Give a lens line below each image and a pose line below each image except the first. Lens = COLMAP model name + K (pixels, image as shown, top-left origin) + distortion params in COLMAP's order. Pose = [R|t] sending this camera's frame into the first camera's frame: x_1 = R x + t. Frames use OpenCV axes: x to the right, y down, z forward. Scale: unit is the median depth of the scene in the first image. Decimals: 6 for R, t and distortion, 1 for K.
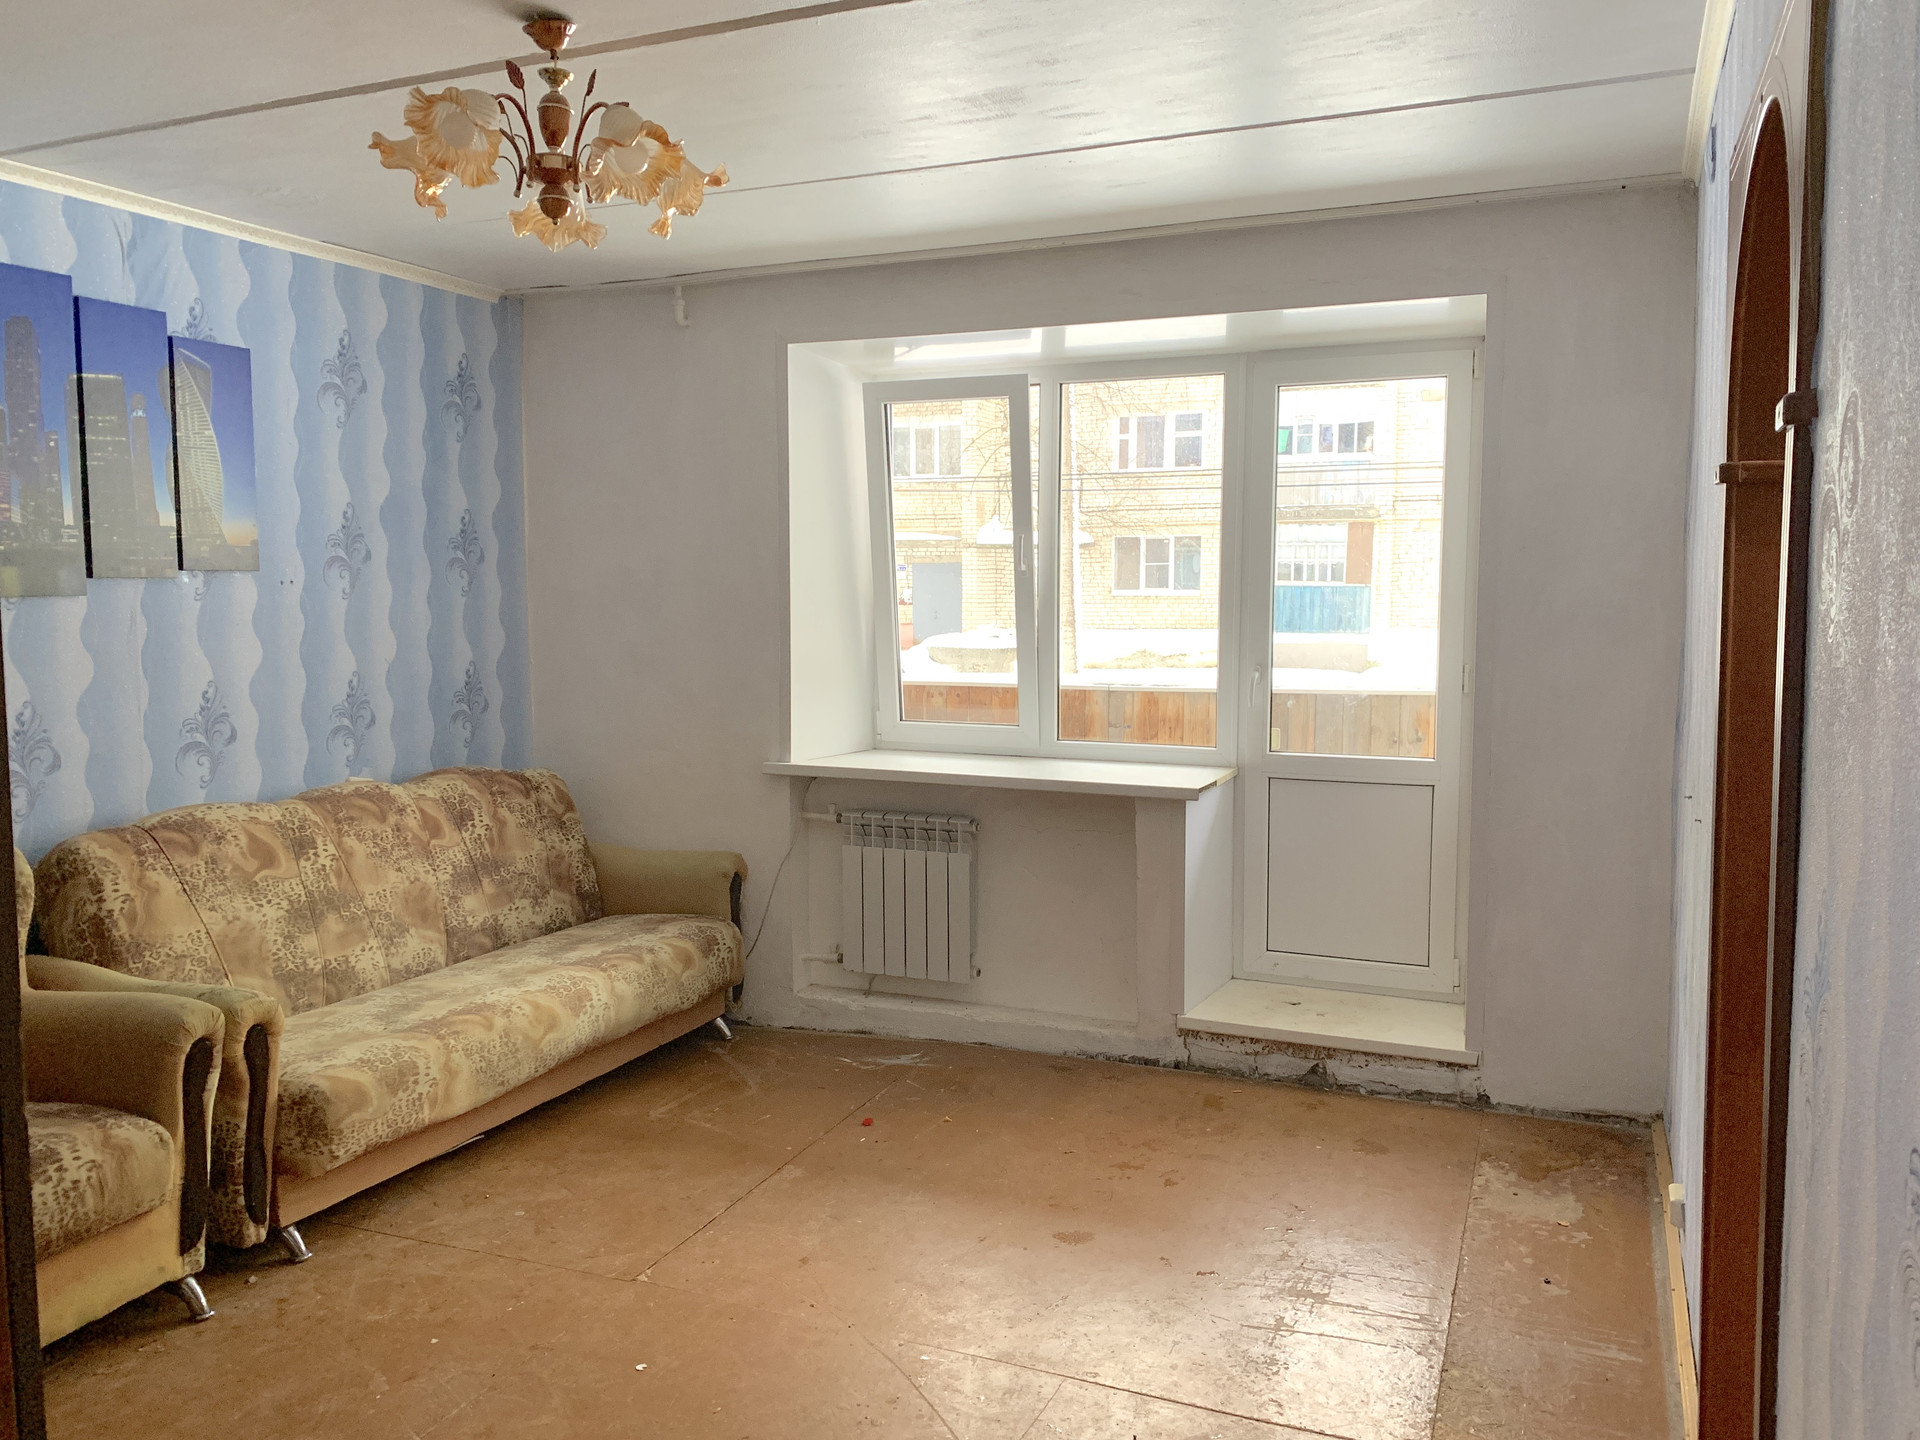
lens RADIAL K [[1473.0, 0, 960.0], [0, 1473.0, 720.0], [0, 0, 1]] dist [0.066172, -0.001161]
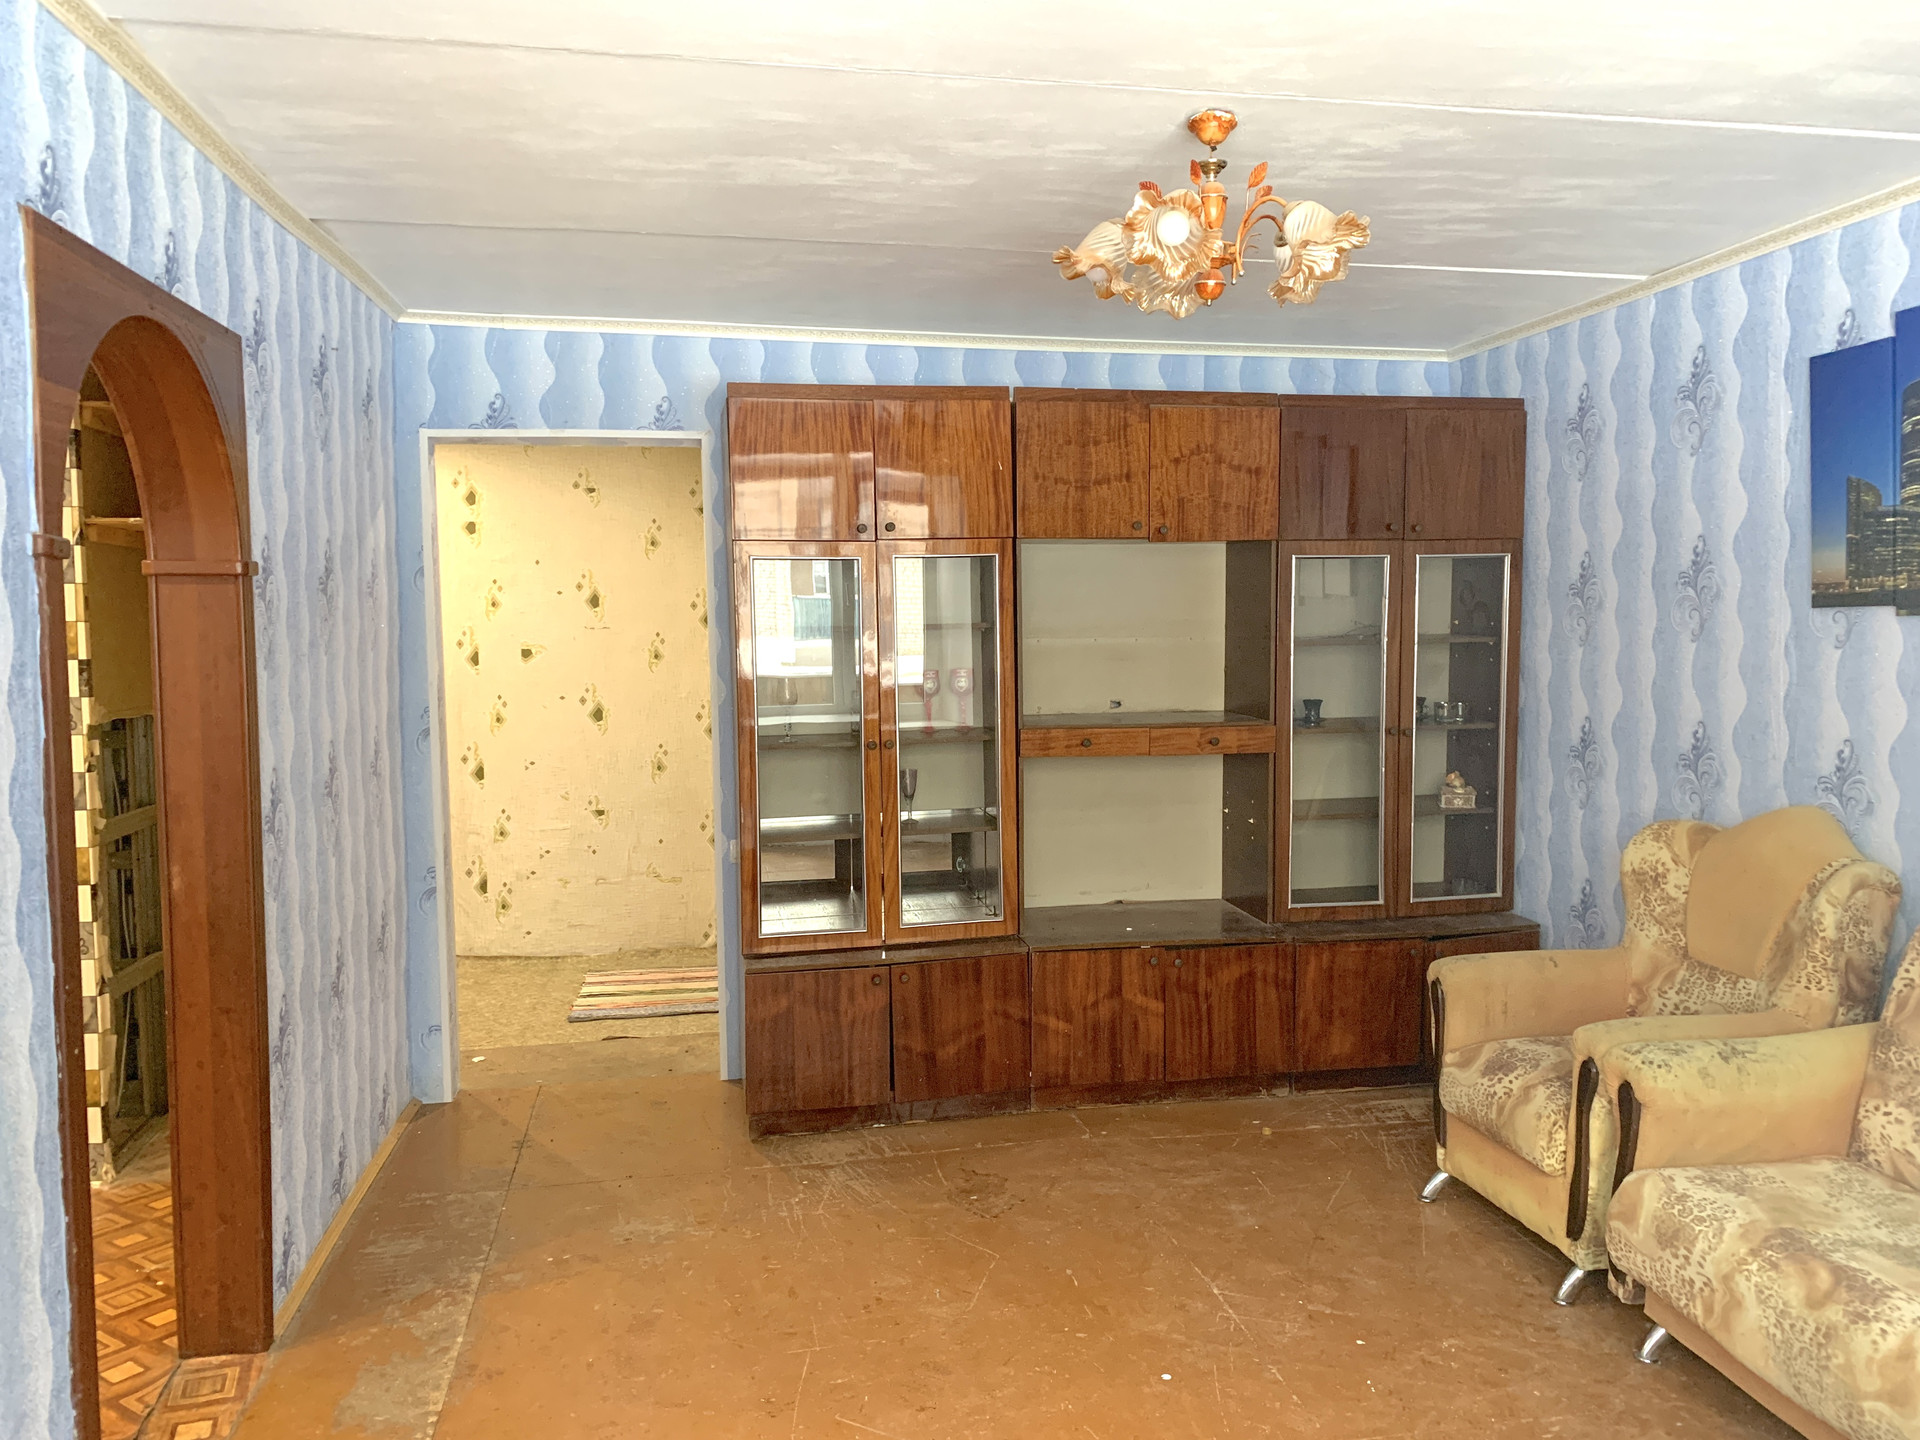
lens RADIAL K [[1438.2, 0, 960.0], [0, 1438.2, 720.0], [0, 0, 1]] dist [0.003242, 0.001270]
pose [[-0.831799, 0.050120, -0.552809, 0.306891], [-0.040378, 0.987813, 0.150315, -0.116352], [0.553606, 0.147353, -0.819639, 1.172351]]
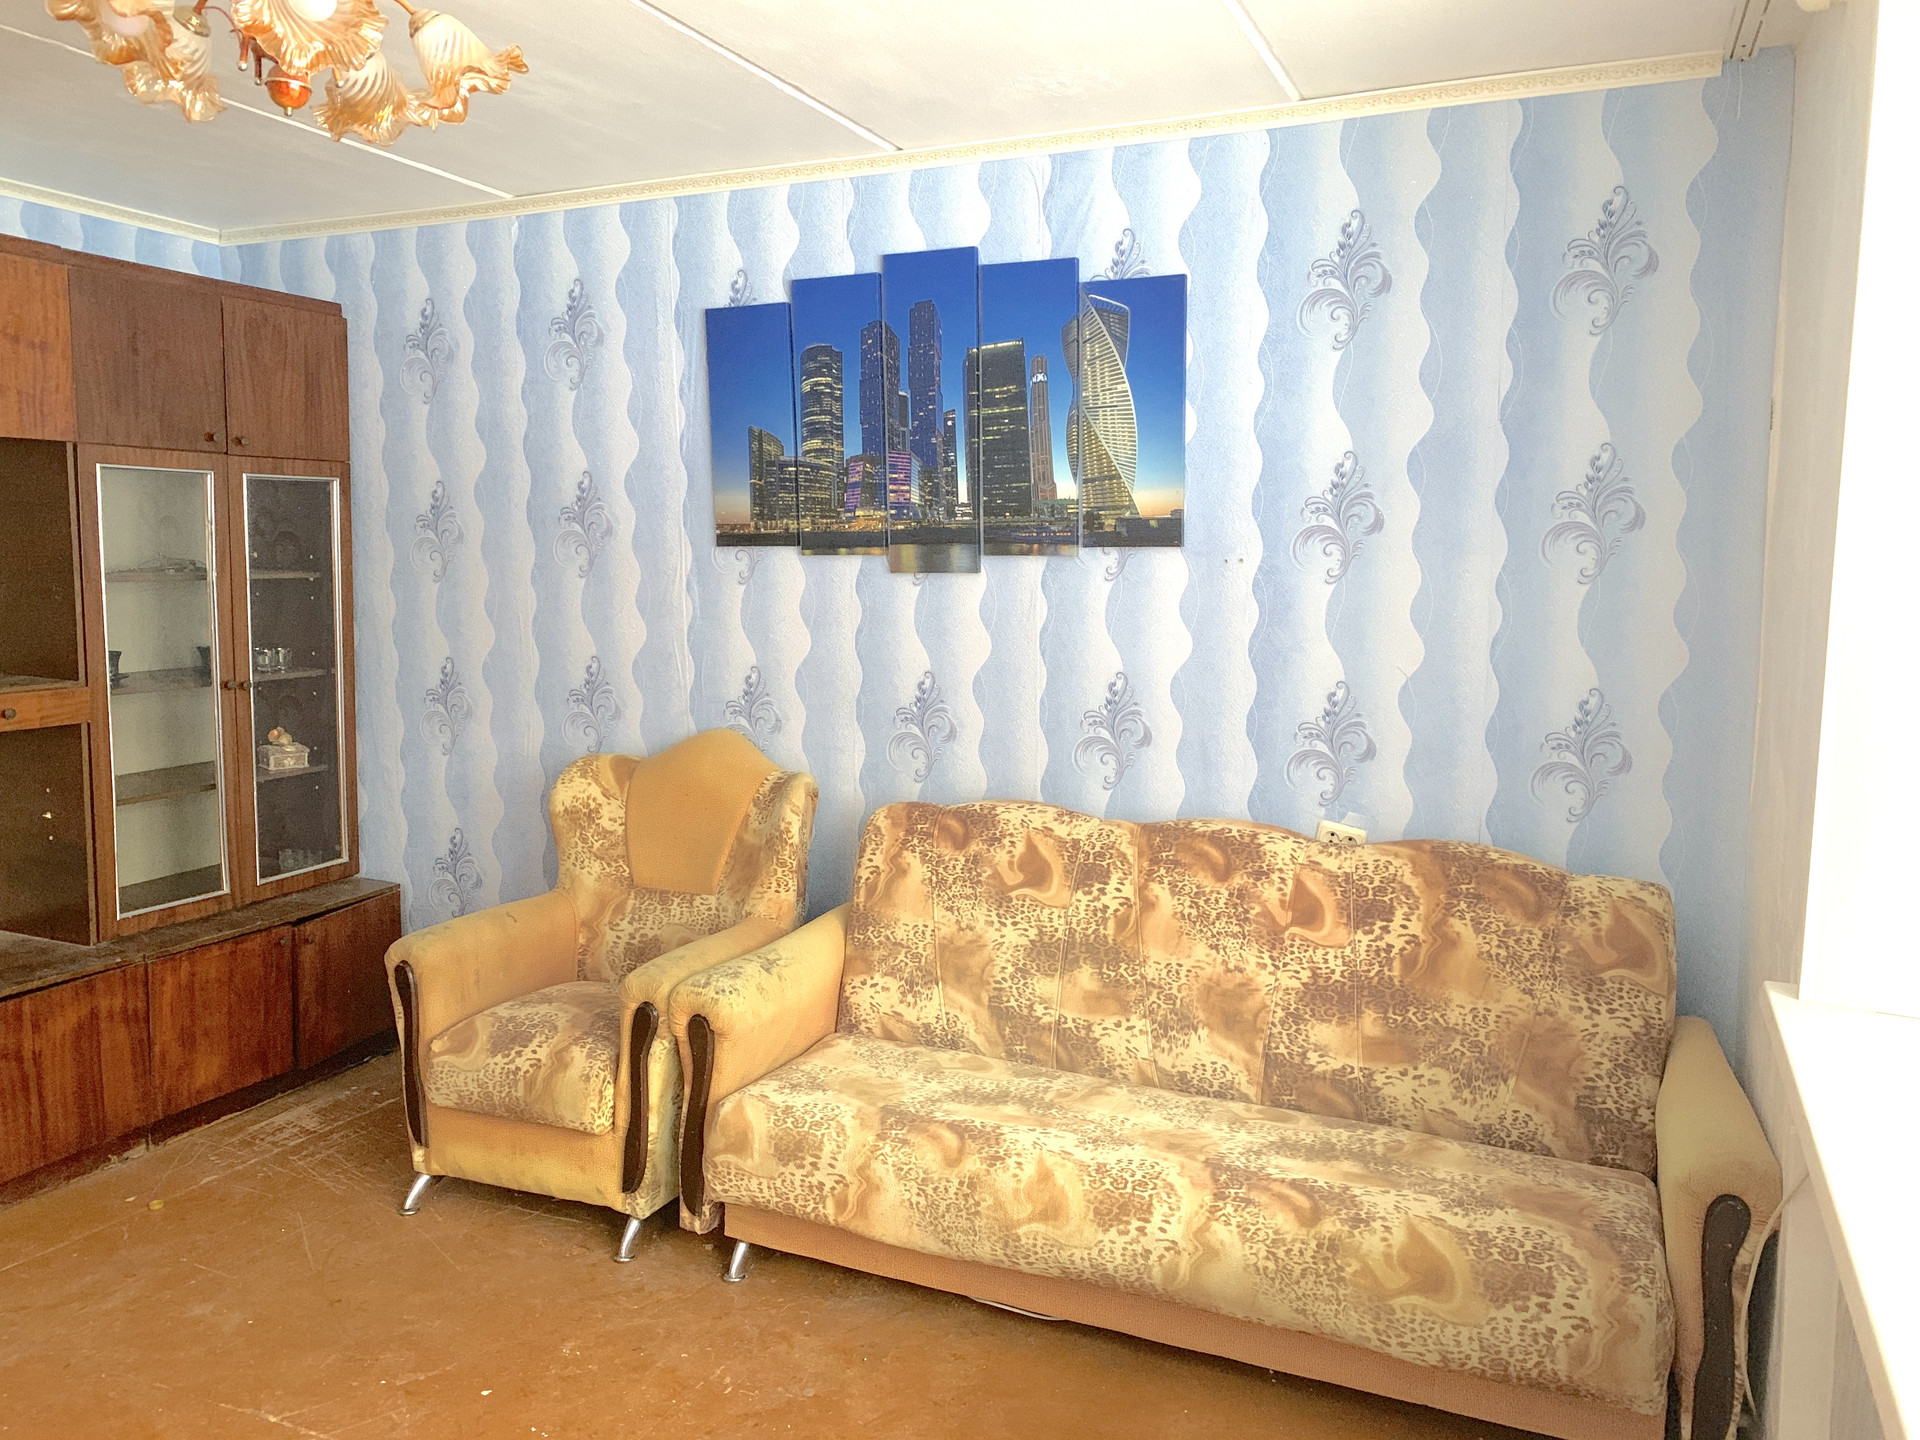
lens RADIAL K [[1427.7, 0, 960.0], [0, 1427.7, 720.0], [0, 0, 1]] dist [0.088608, -0.131998]
pose [[-0.008067, 0.116244, -0.993188, 0.338953], [-0.100428, 0.988104, 0.116464, -0.086353], [0.994912, 0.100684, 0.003703, 0.901693]]
